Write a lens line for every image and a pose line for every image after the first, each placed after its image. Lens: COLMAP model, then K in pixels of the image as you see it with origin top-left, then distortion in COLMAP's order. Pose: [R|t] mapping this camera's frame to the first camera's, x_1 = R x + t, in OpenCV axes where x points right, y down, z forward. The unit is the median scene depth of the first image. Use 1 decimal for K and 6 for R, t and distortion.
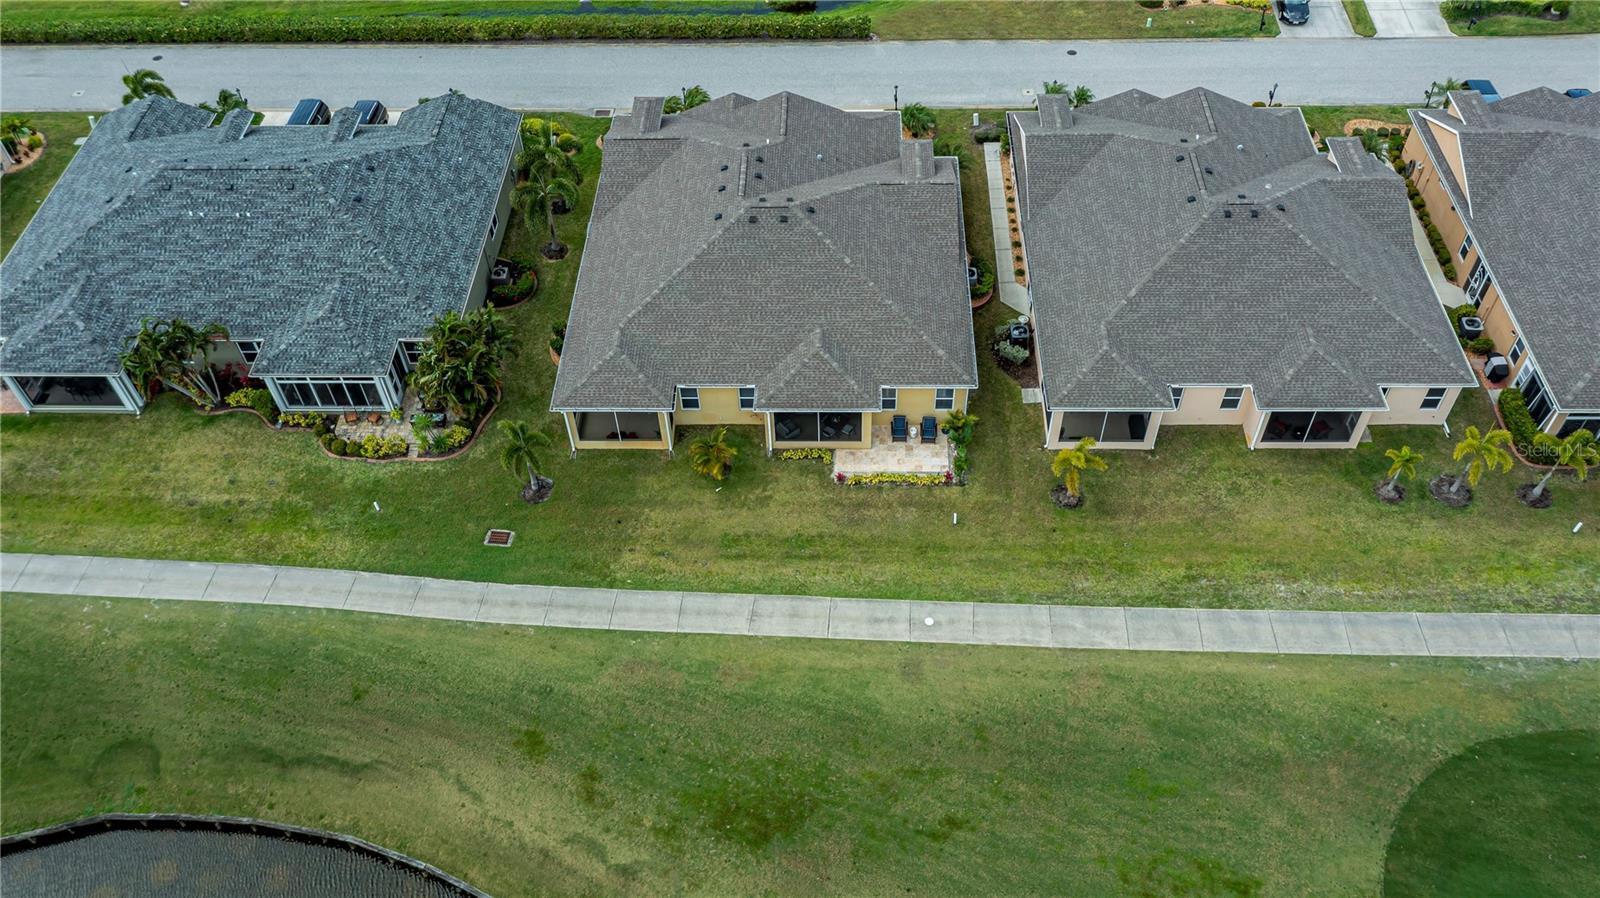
lens RADIAL K [[1259.0, 0, 731.6], [0, 1259.0, 500.3], [0, 0, 1]] dist [-0.002646, 0.002031]
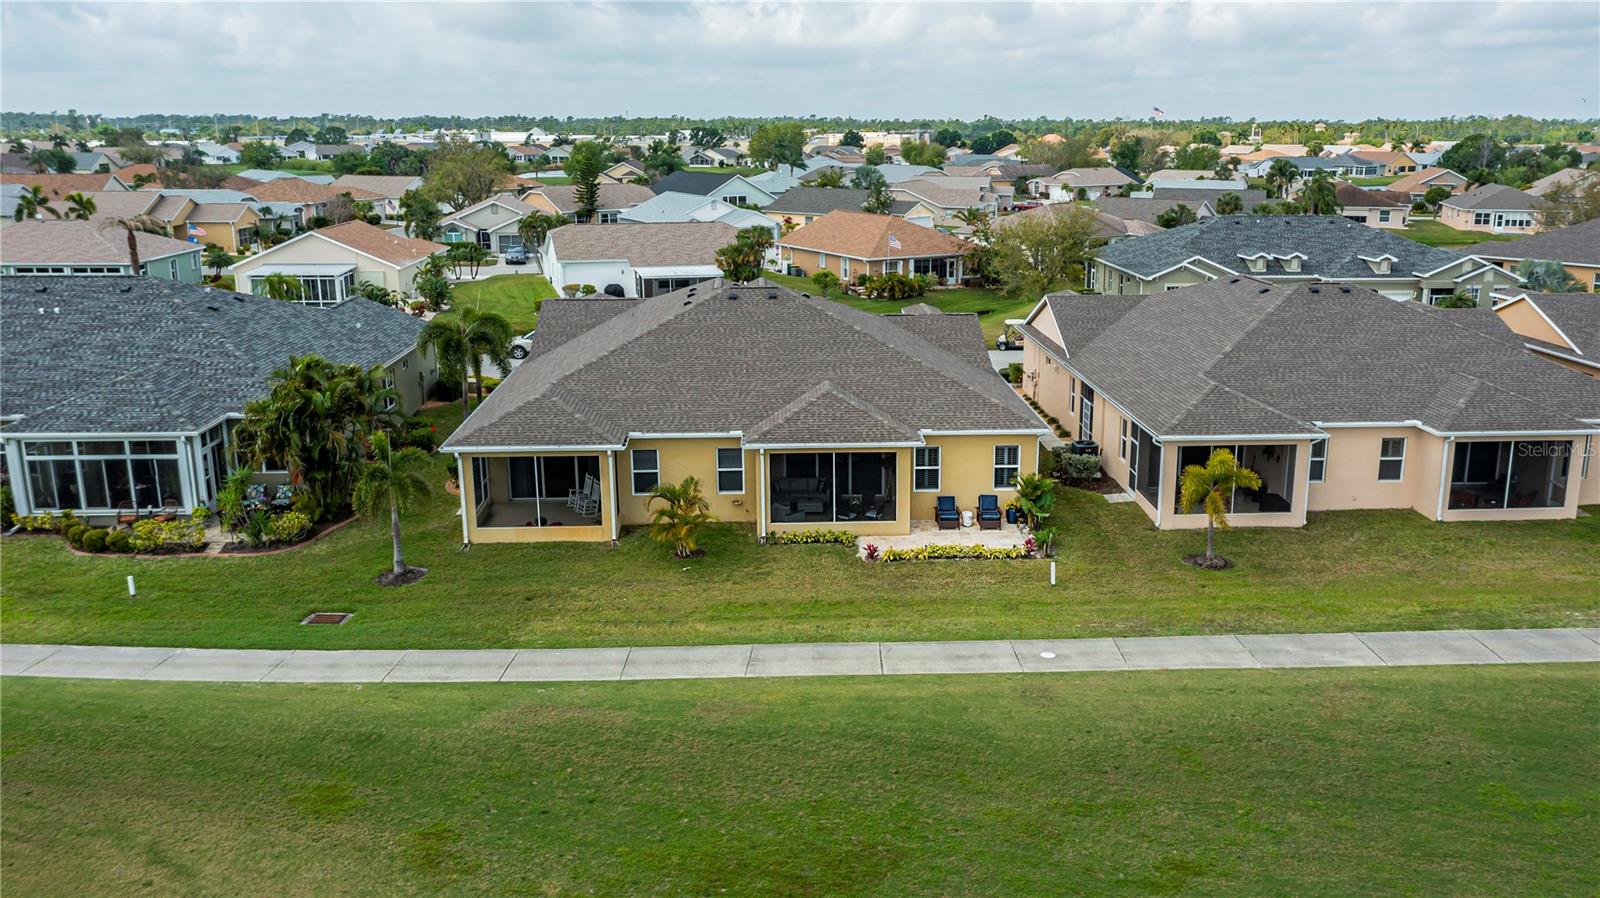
lens RADIAL K [[1295.4, 0, 800.0], [0, 1295.4, 449.0], [0, 0, 1]] dist [-0.000407, 0.001198]
pose [[0.994057, 0.027304, 0.105384, -0.026666], [0.040938, 0.803228, -0.594263, 0.370027], [-0.100873, 0.595045, 0.797337, 0.454774]]
